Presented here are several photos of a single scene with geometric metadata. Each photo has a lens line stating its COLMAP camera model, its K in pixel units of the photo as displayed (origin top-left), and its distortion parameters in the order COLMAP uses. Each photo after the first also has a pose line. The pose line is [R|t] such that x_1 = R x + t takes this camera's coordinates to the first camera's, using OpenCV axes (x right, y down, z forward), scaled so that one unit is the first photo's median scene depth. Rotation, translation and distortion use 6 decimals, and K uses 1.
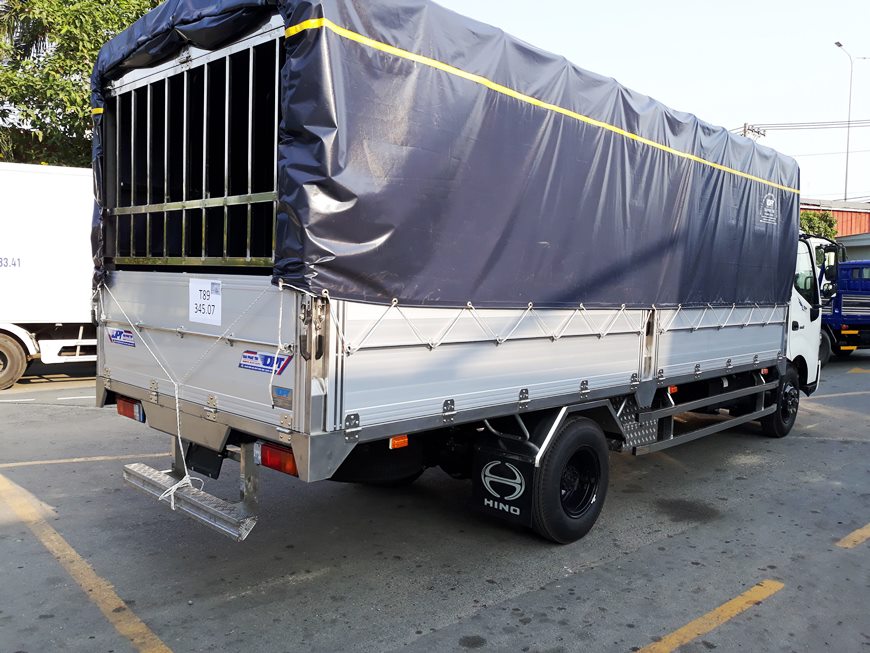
lens RADIAL K [[722.0, 0, 426.3], [0, 722.0, 325.7], [0, 0, 1]] dist [0.000407, -0.017505]
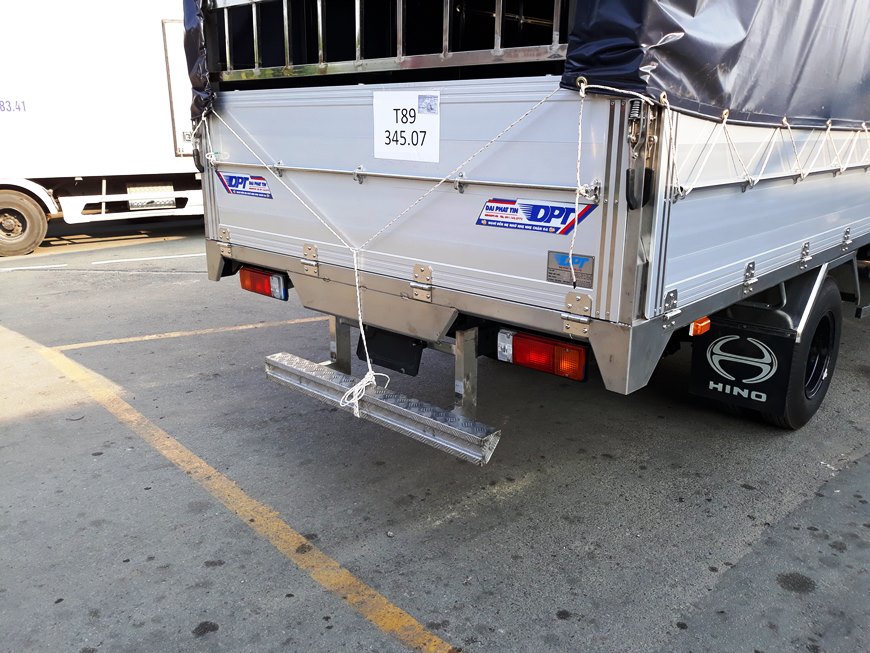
lens RADIAL K [[722.0, 0, 435.0], [0, 722.0, 332.2], [0, 0, 1]] dist [0.000407, -0.017505]
pose [[0.999525, -0.028772, 0.011055, -0.267478], [0.025711, 0.976096, 0.215814, 0.008463], [-0.017000, -0.215427, 0.976372, 0.278082]]
